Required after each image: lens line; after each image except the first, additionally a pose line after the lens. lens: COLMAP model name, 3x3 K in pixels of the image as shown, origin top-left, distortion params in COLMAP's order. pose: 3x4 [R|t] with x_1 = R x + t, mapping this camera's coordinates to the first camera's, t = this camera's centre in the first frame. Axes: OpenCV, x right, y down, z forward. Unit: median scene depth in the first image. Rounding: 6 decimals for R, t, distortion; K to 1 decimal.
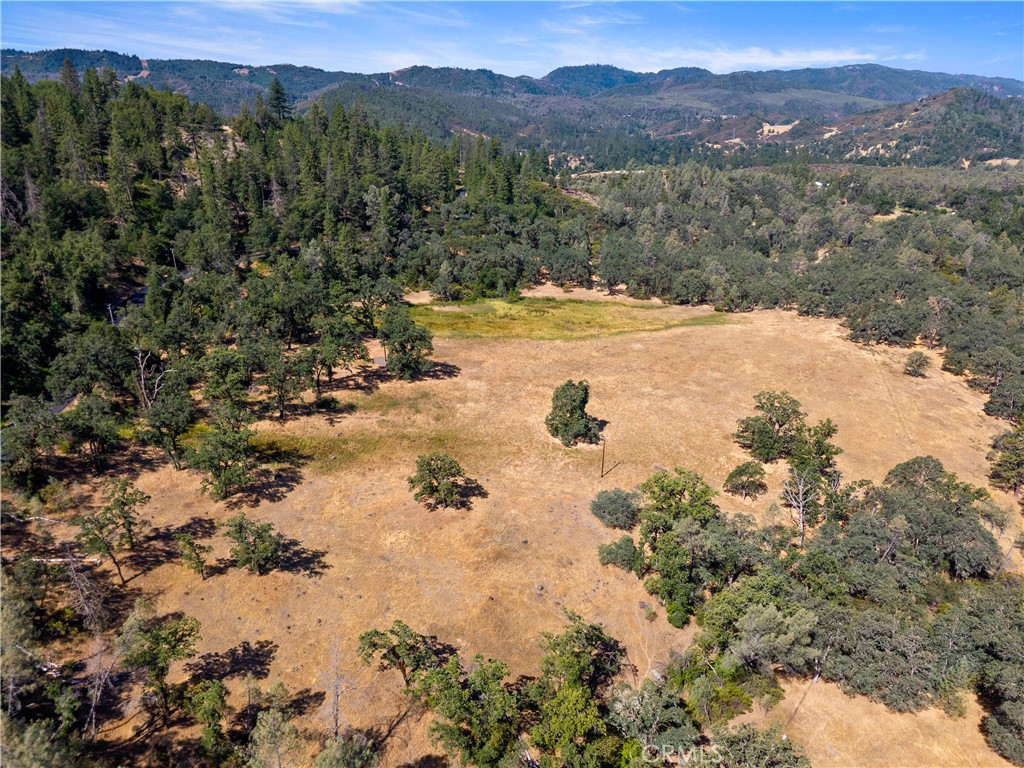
lens RADIAL K [[705.8, 0, 514.4], [0, 705.8, 387.0], [0, 0, 1]] dist [0.038015, -0.028478]
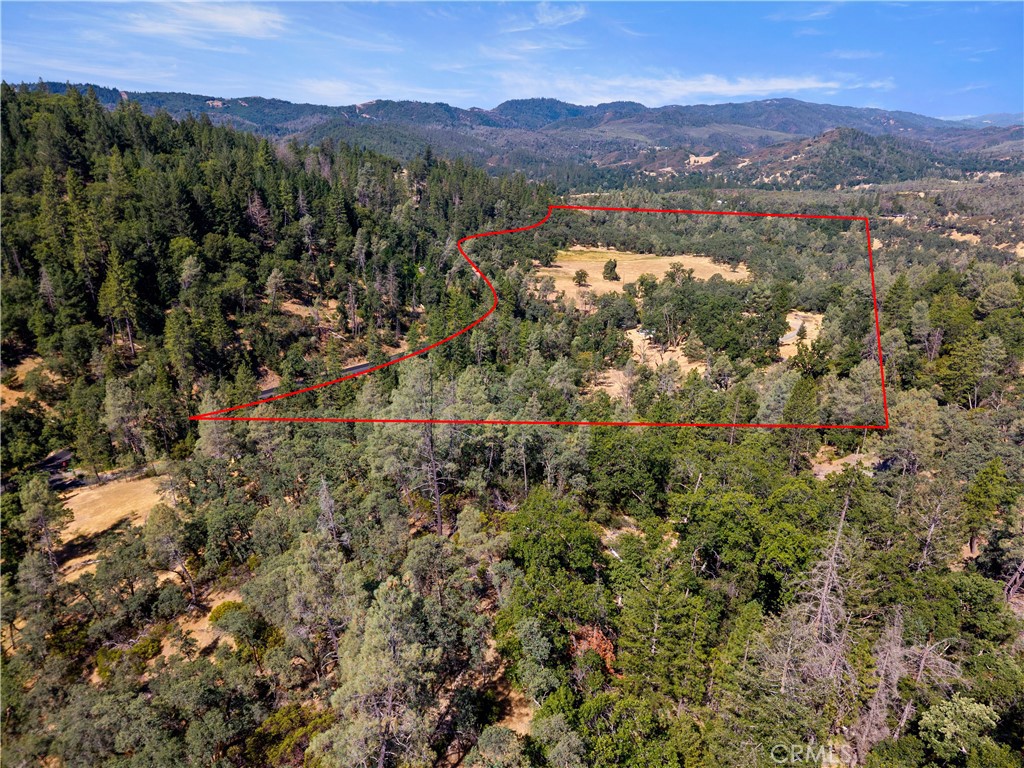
lens RADIAL K [[705.8, 0, 514.0], [0, 705.8, 387.8], [0, 0, 1]] dist [0.038015, -0.028478]
pose [[0.996817, -0.023024, 0.076326, -0.143029], [0.025340, 0.999243, -0.029516, 0.153289], [-0.075588, 0.031357, 0.996646, -0.490361]]
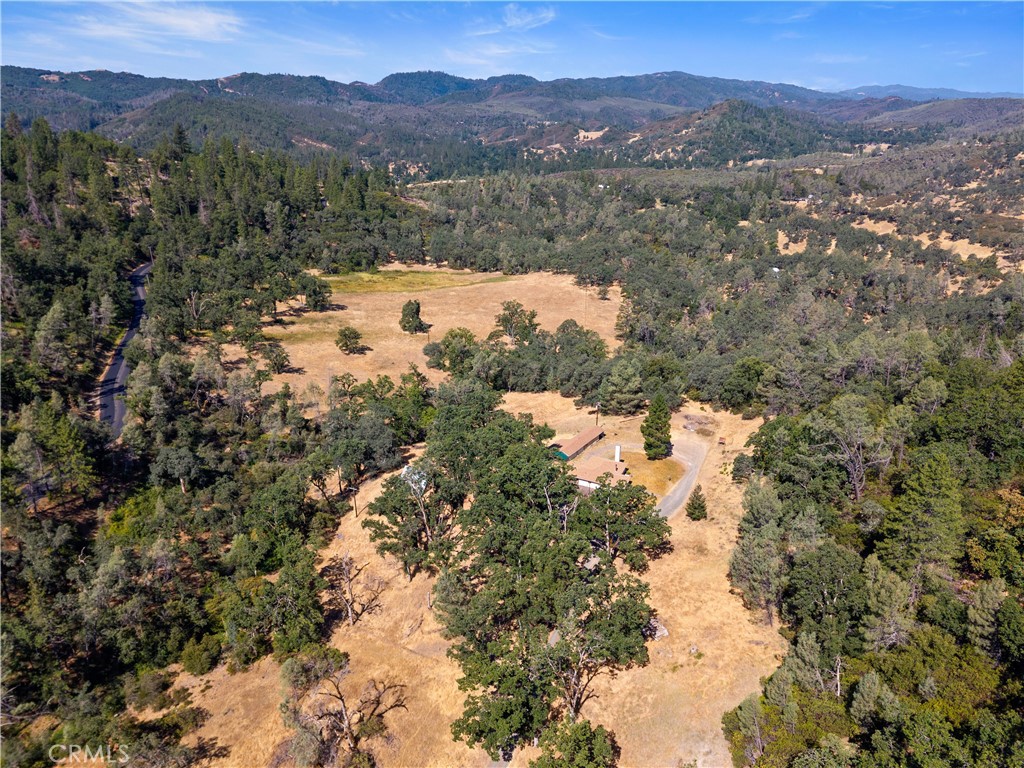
lens RADIAL K [[705.8, 0, 517.5], [0, 705.8, 383.6], [0, 0, 1]] dist [0.038015, -0.028478]
pose [[0.976428, -0.083721, 0.198946, -0.009080], [0.084989, 0.996380, 0.002171, 0.059327], [-0.198408, 0.014788, 0.980008, -0.239975]]
